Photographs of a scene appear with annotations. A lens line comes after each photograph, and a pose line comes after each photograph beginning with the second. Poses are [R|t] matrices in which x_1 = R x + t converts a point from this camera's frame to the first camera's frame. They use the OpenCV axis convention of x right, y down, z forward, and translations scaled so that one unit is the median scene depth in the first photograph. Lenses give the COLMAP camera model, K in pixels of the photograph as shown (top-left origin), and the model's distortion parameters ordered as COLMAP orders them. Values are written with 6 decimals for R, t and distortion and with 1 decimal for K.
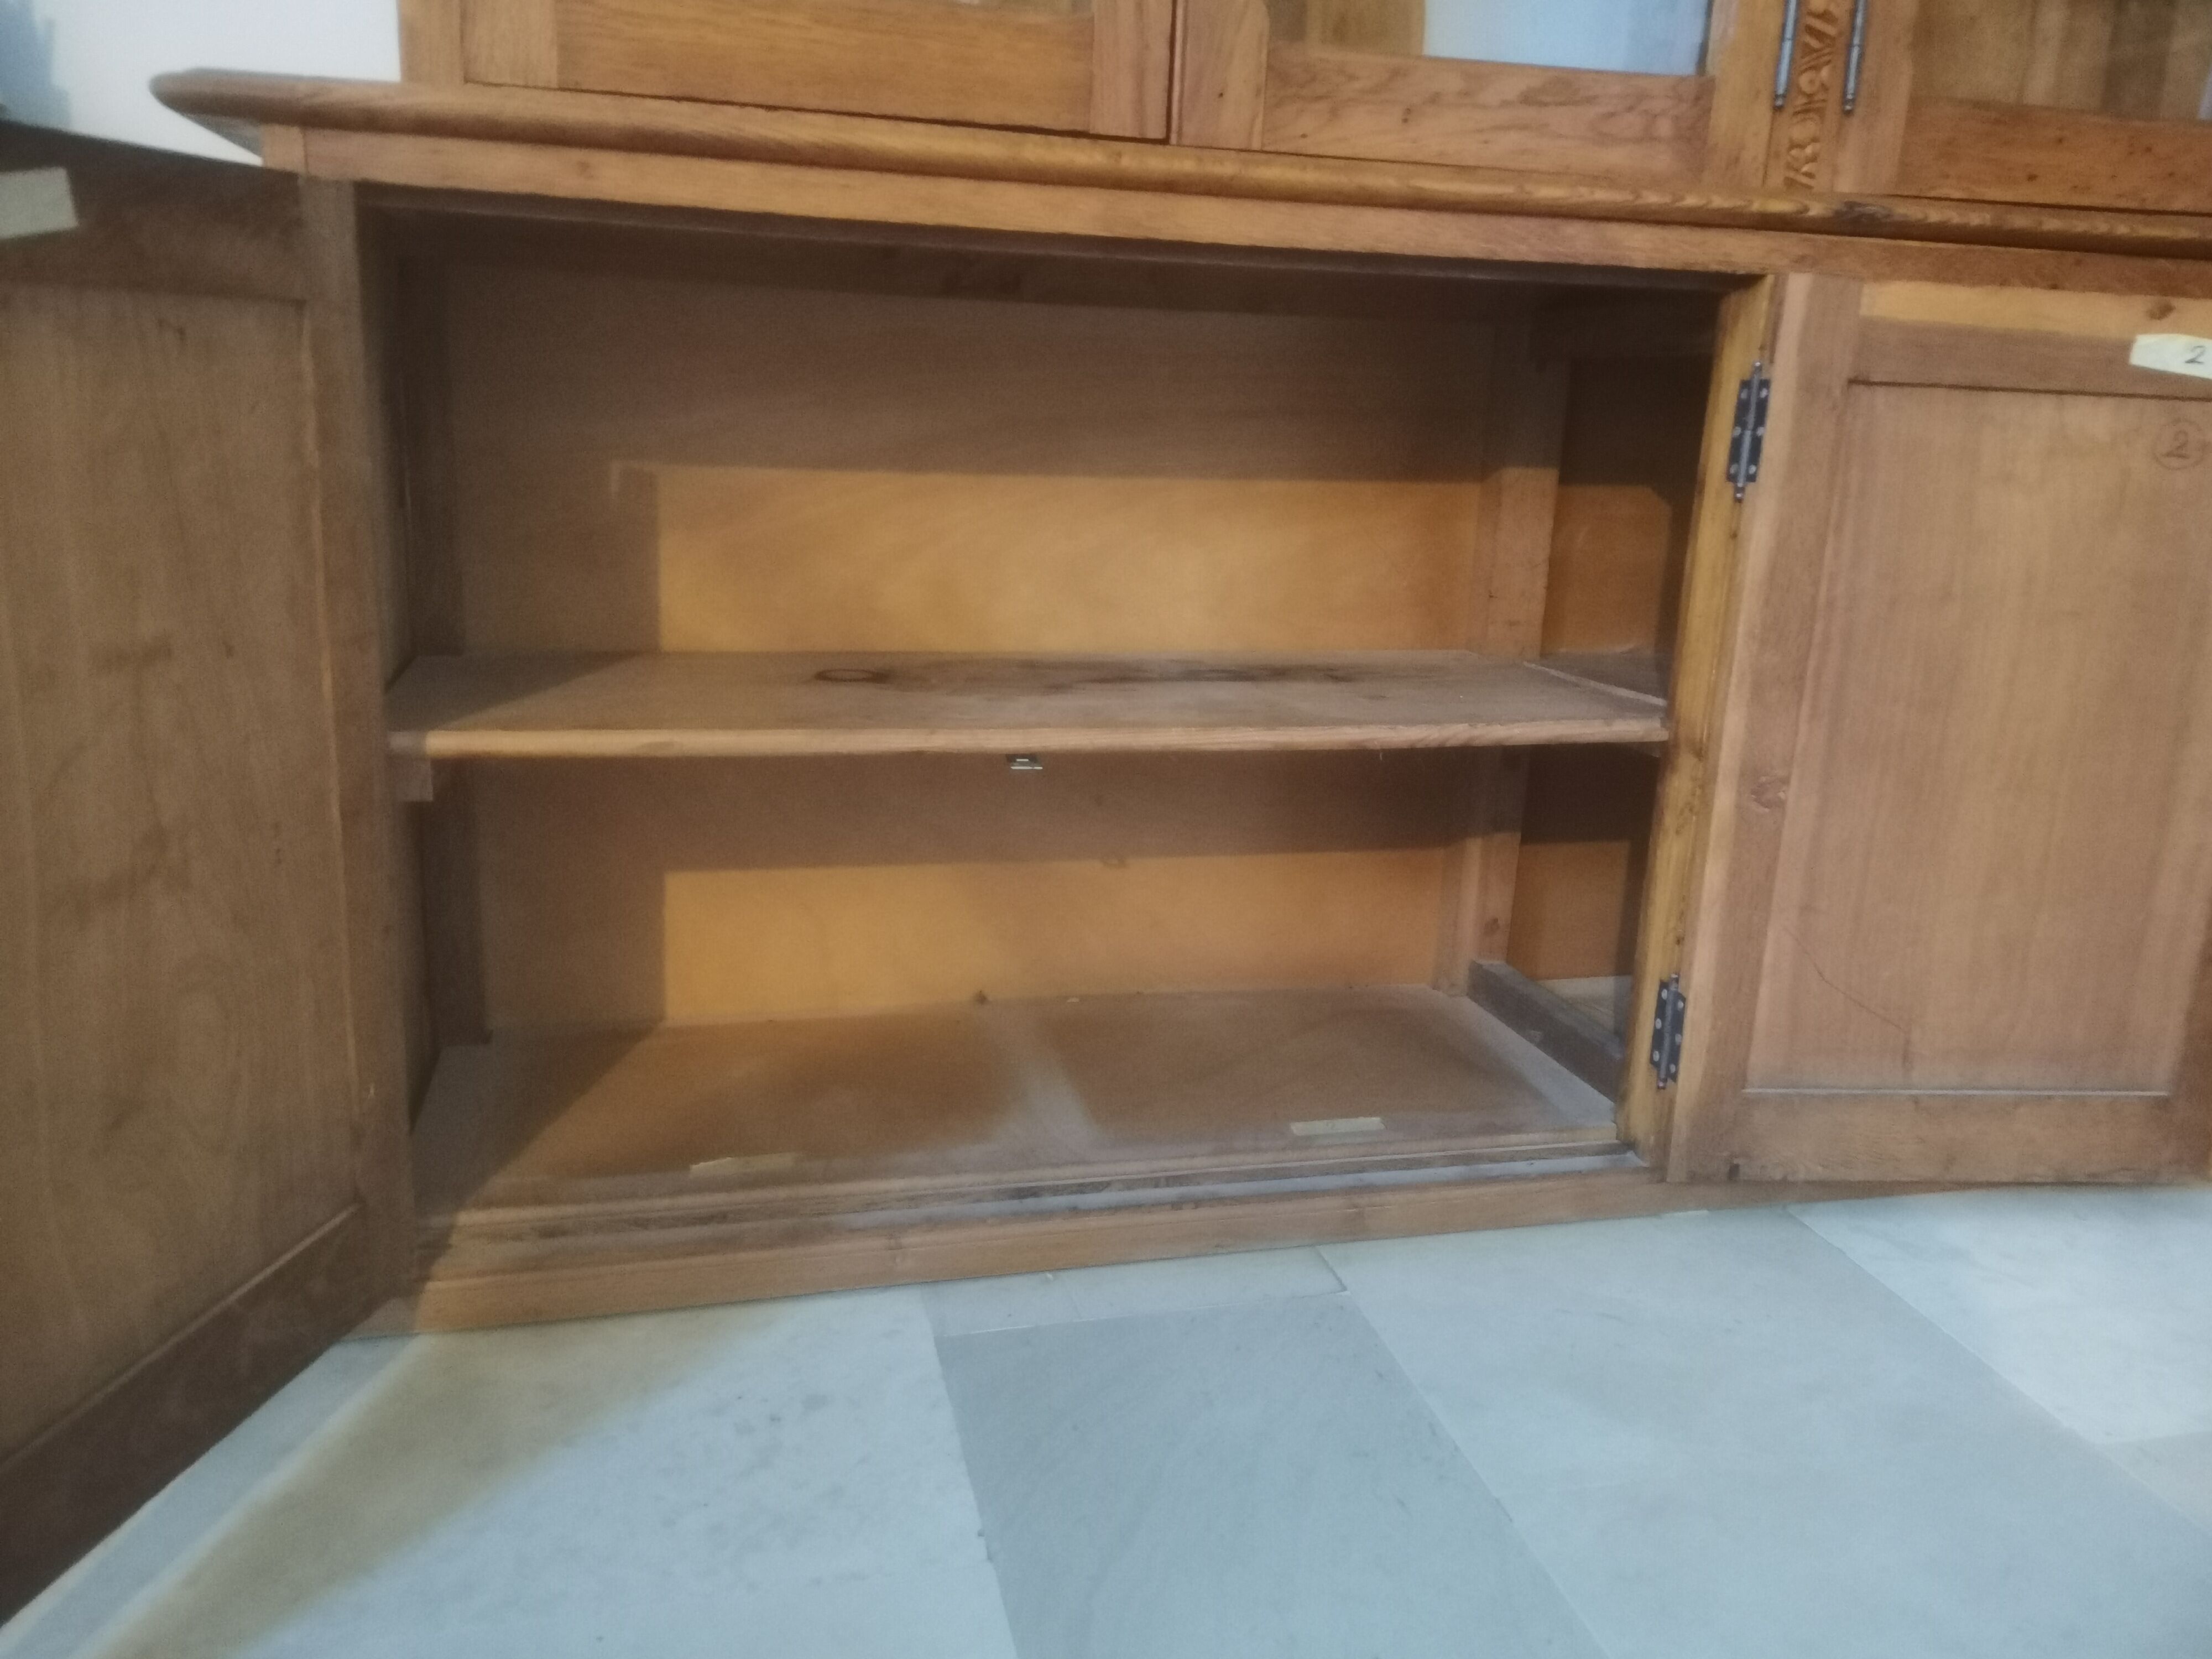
lens RADIAL K [[1713.4, 0, 1099.9], [0, 1713.4, 837.2], [0, 0, 1]] dist [0.088856, -0.115195]
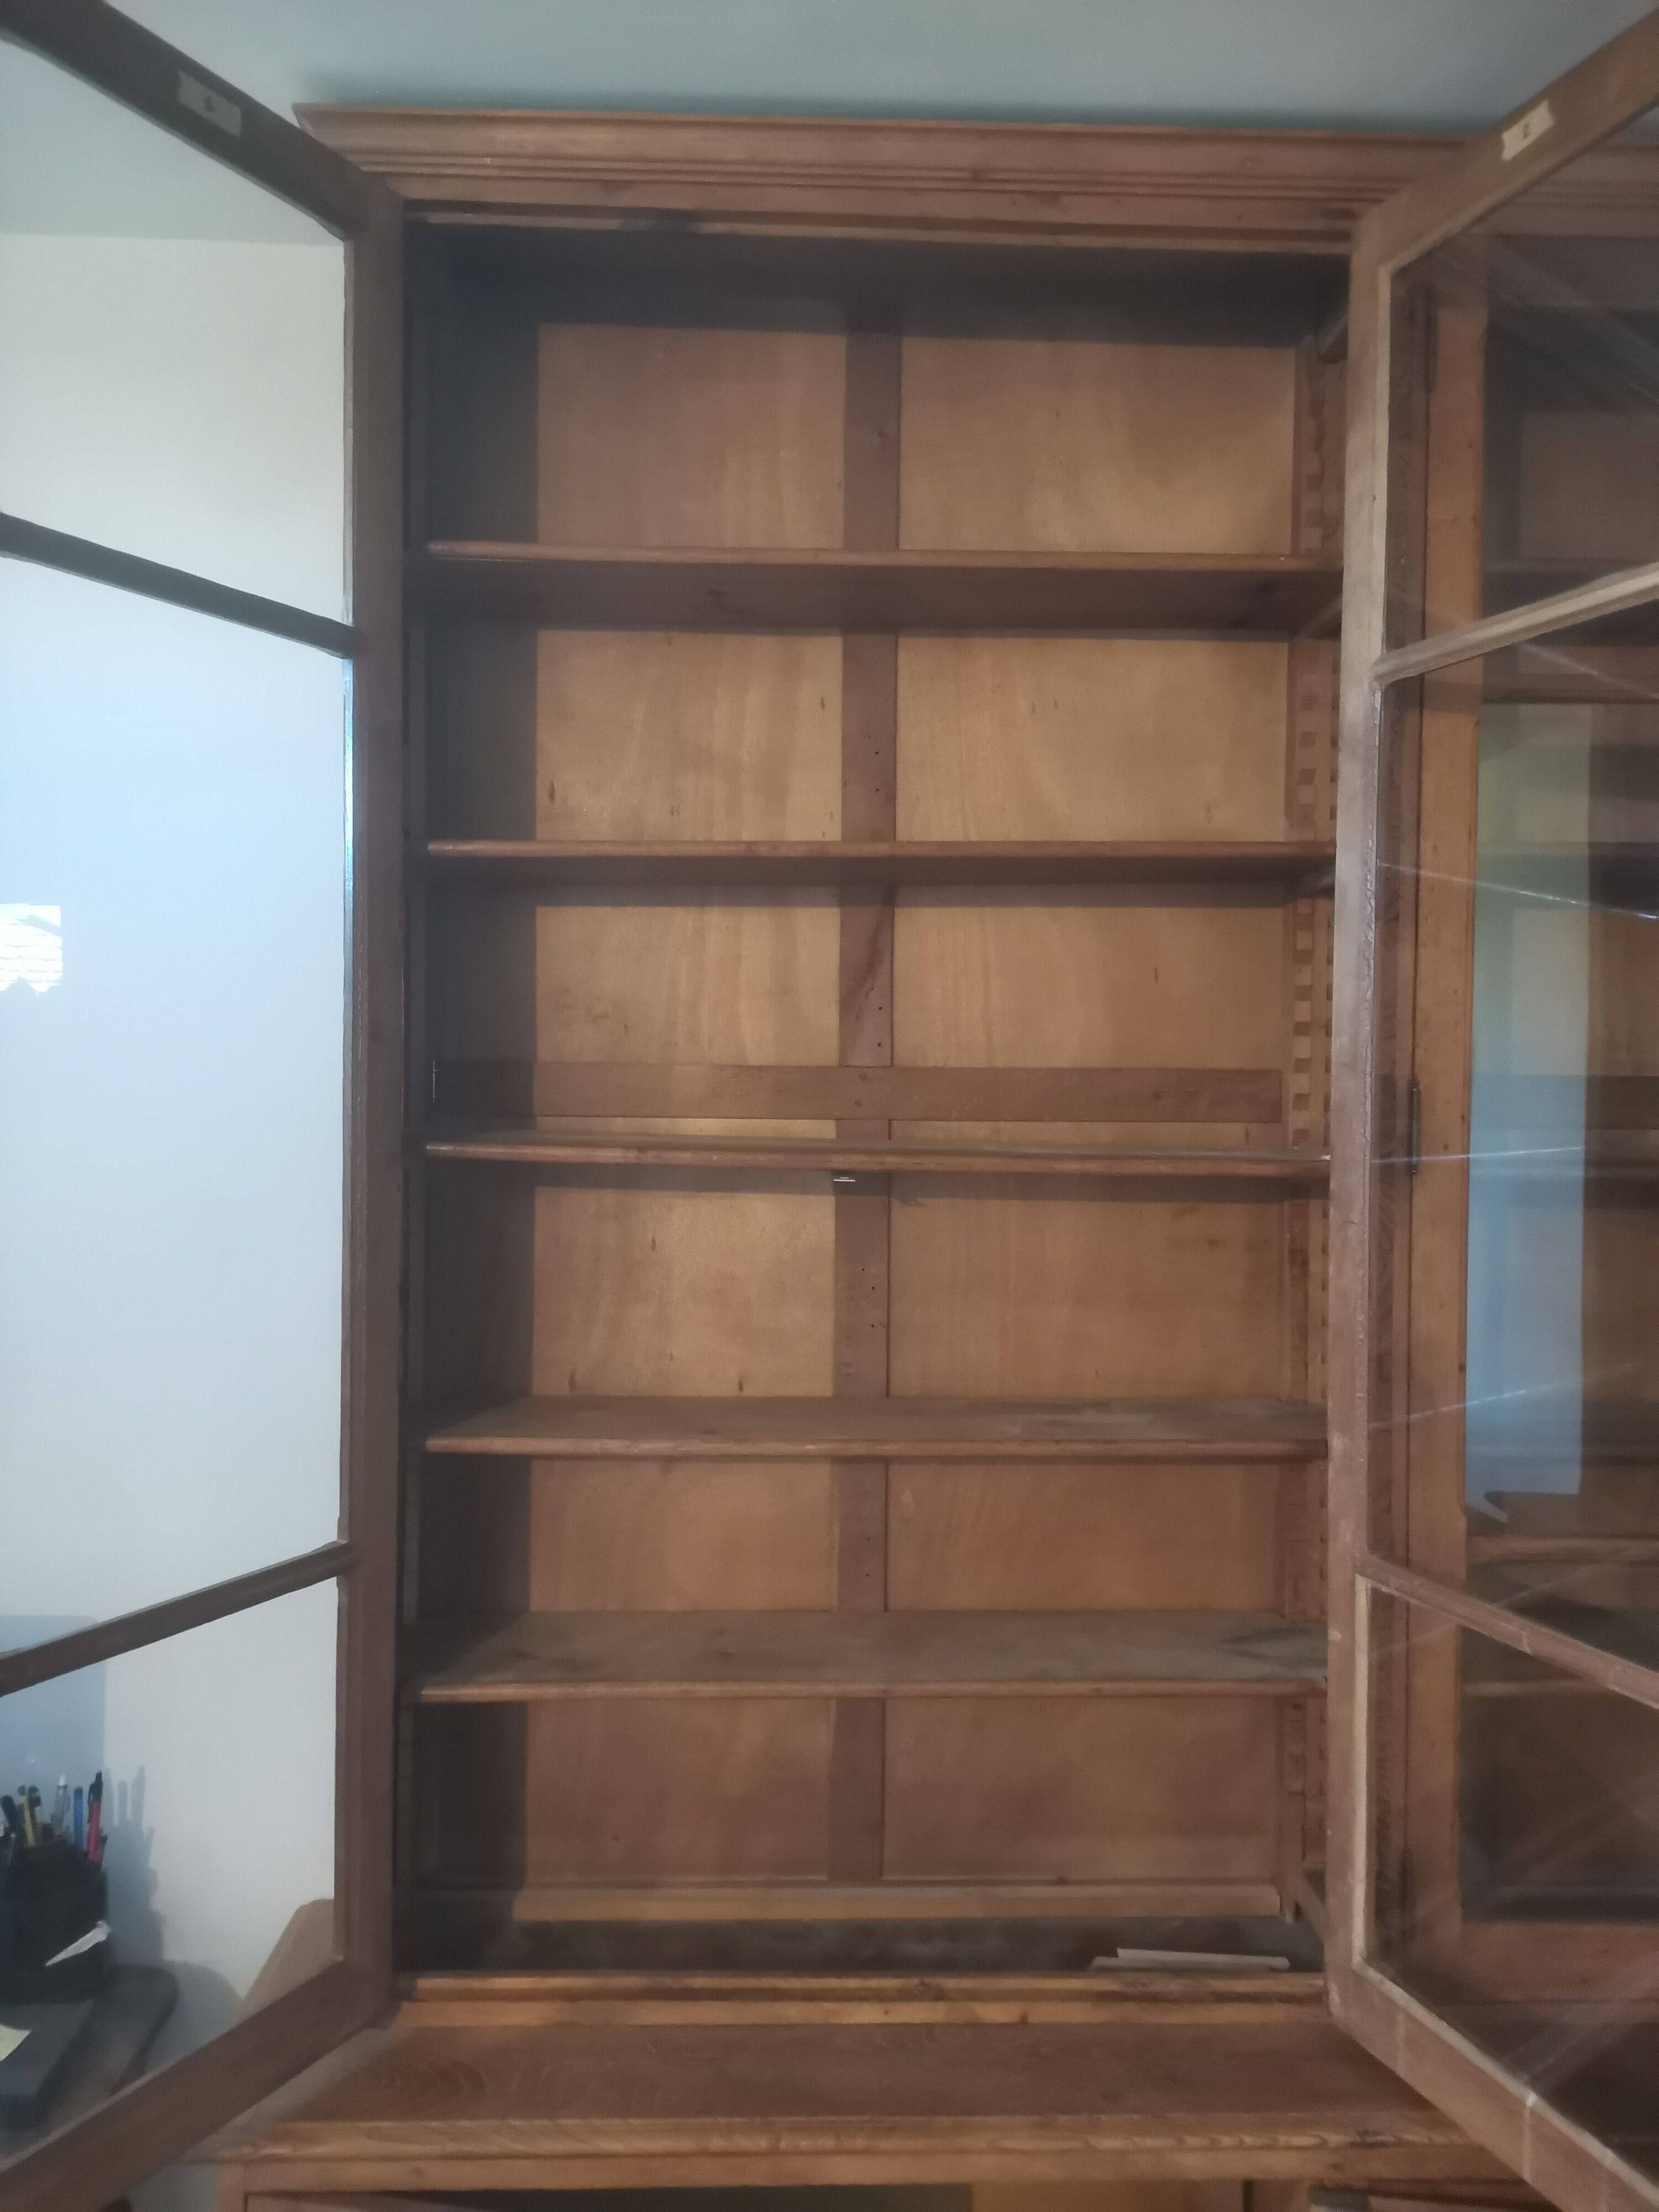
lens RADIAL K [[1752.7, 0, 829.5], [0, 1752.7, 1106.0], [0, 0, 1]] dist [0.093624, -0.138077]
pose [[0.979805, -0.020195, -0.198932, 0.304100], [-0.031153, 0.967320, -0.251636, -0.715743], [0.197513, 0.252751, 0.947156, -0.488038]]
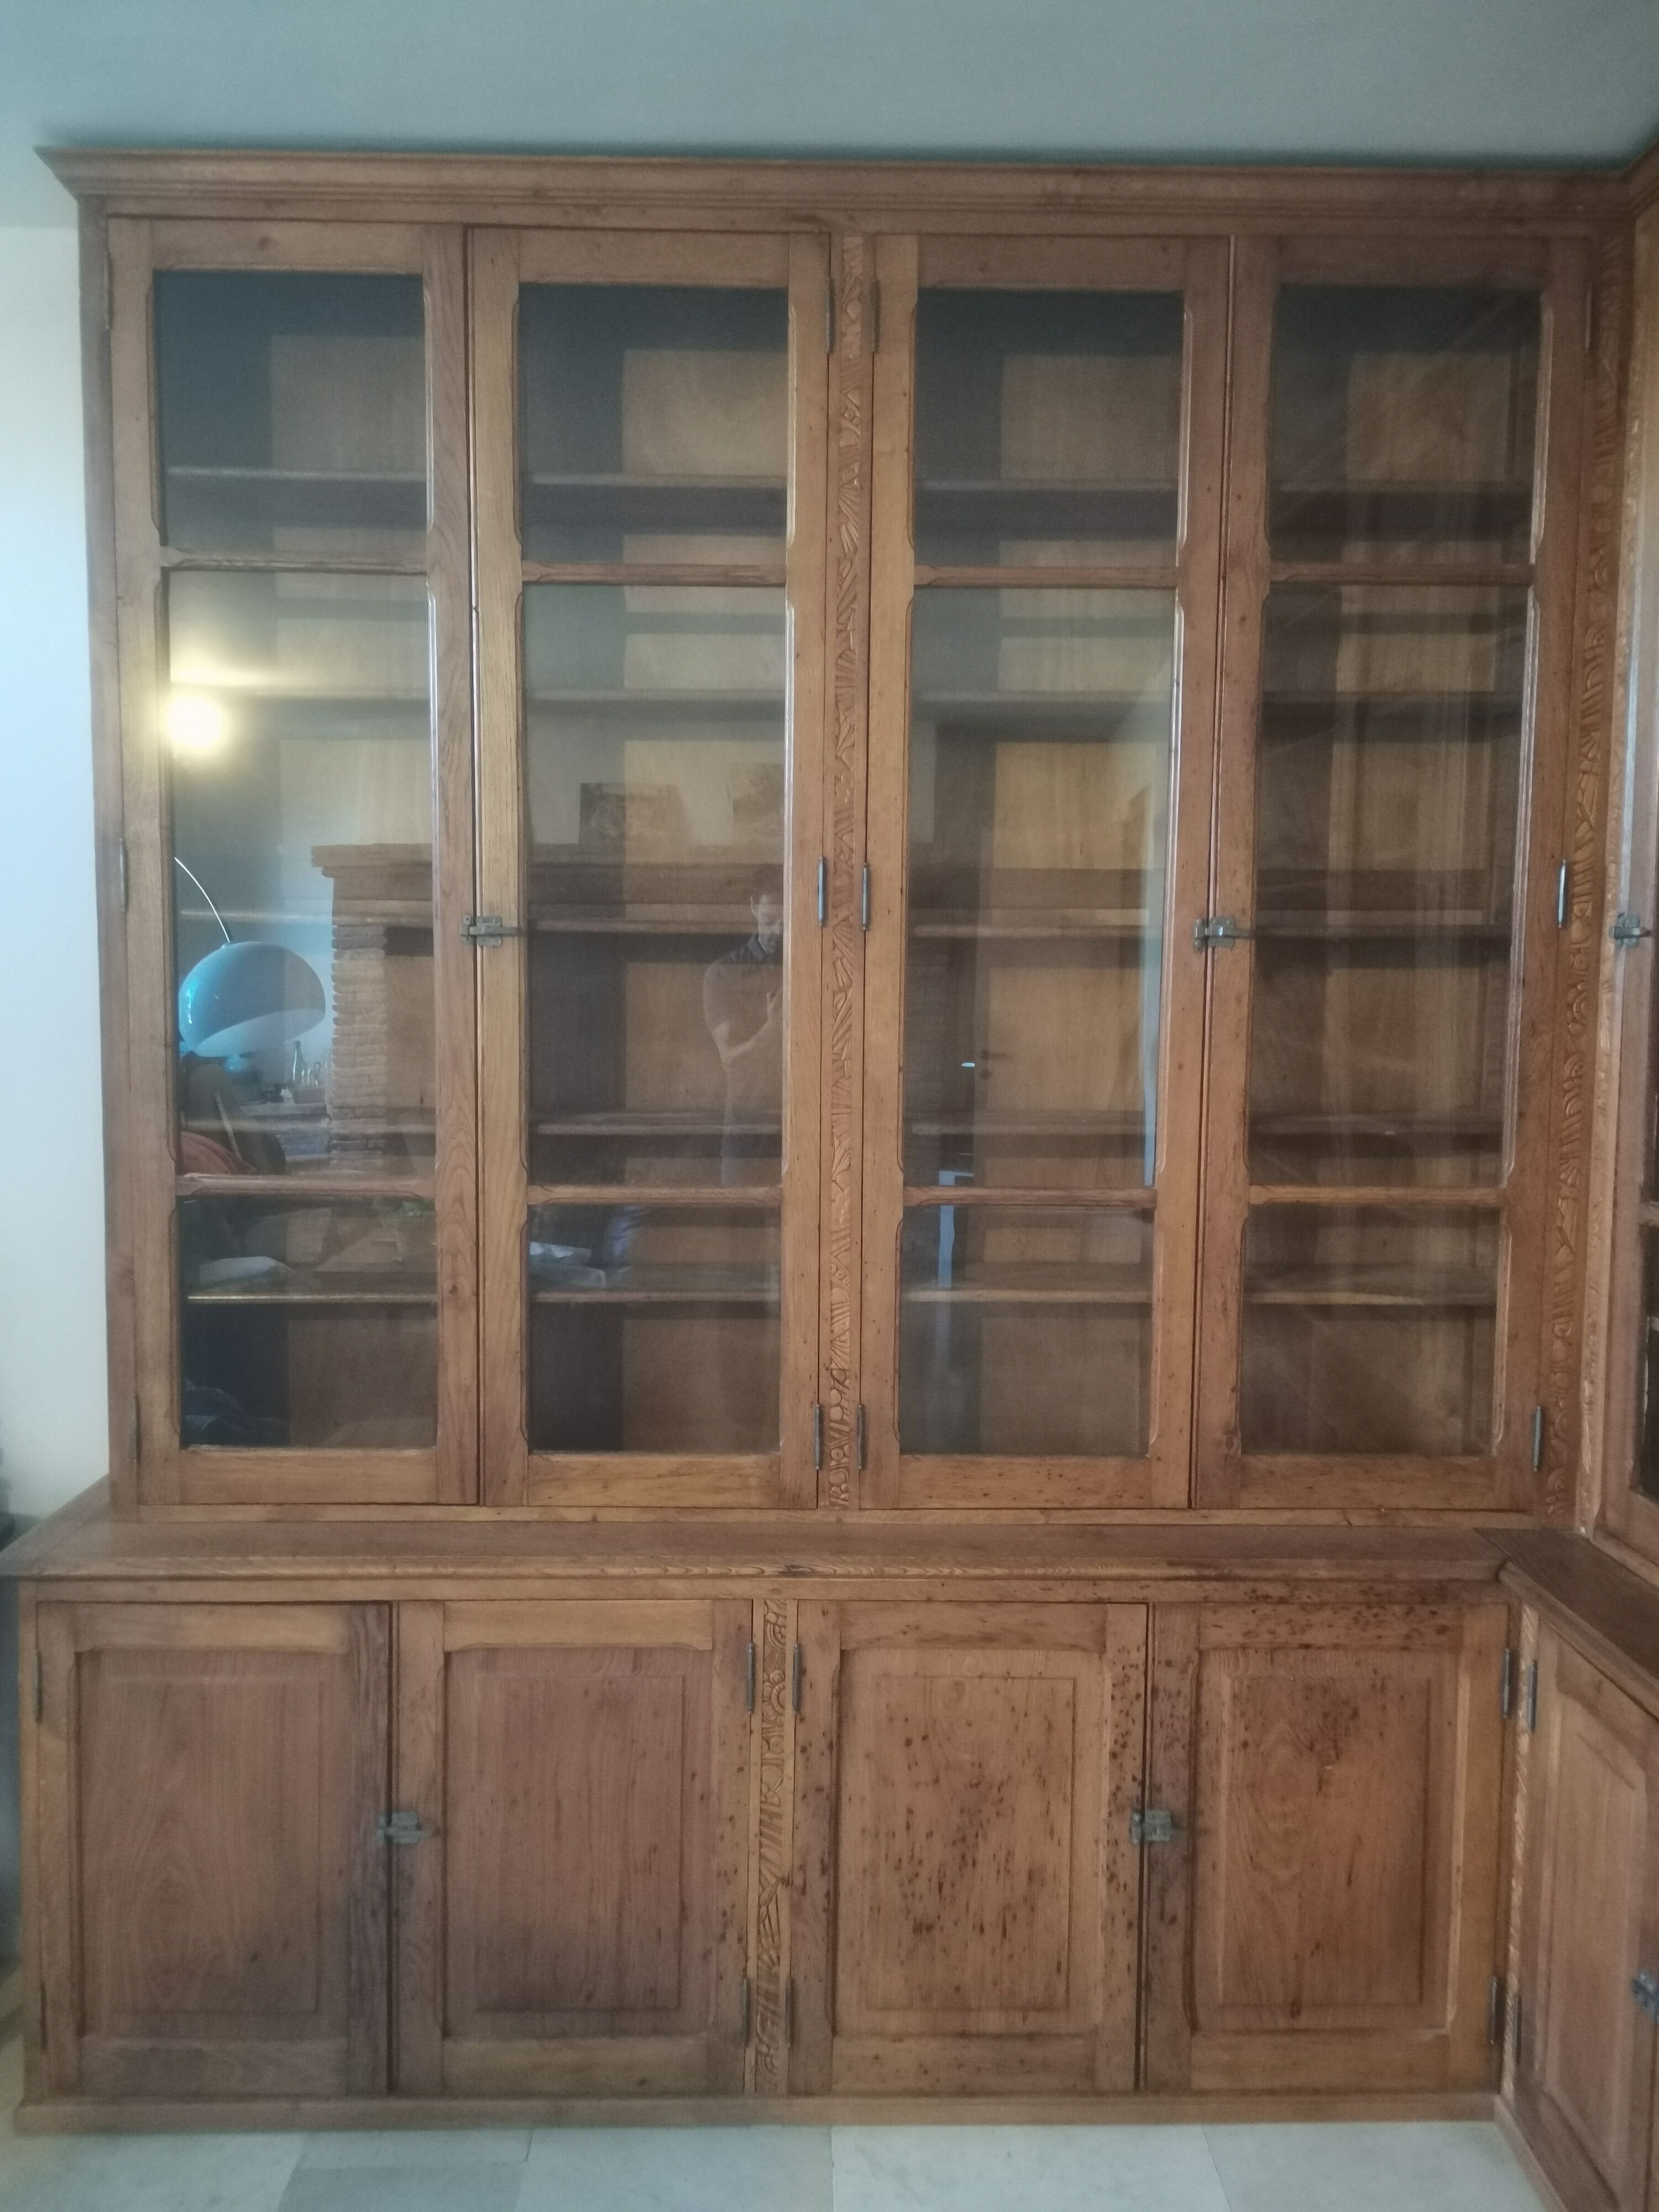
lens RADIAL K [[1713.4, 0, 829.5], [0, 1713.4, 1106.0], [0, 0, 1]] dist [0.088856, -0.115195]
pose [[0.975960, -0.008279, -0.217791, 0.845789], [-0.031199, 0.983680, -0.177203, -0.501425], [0.215703, 0.179738, 0.959774, -0.863481]]
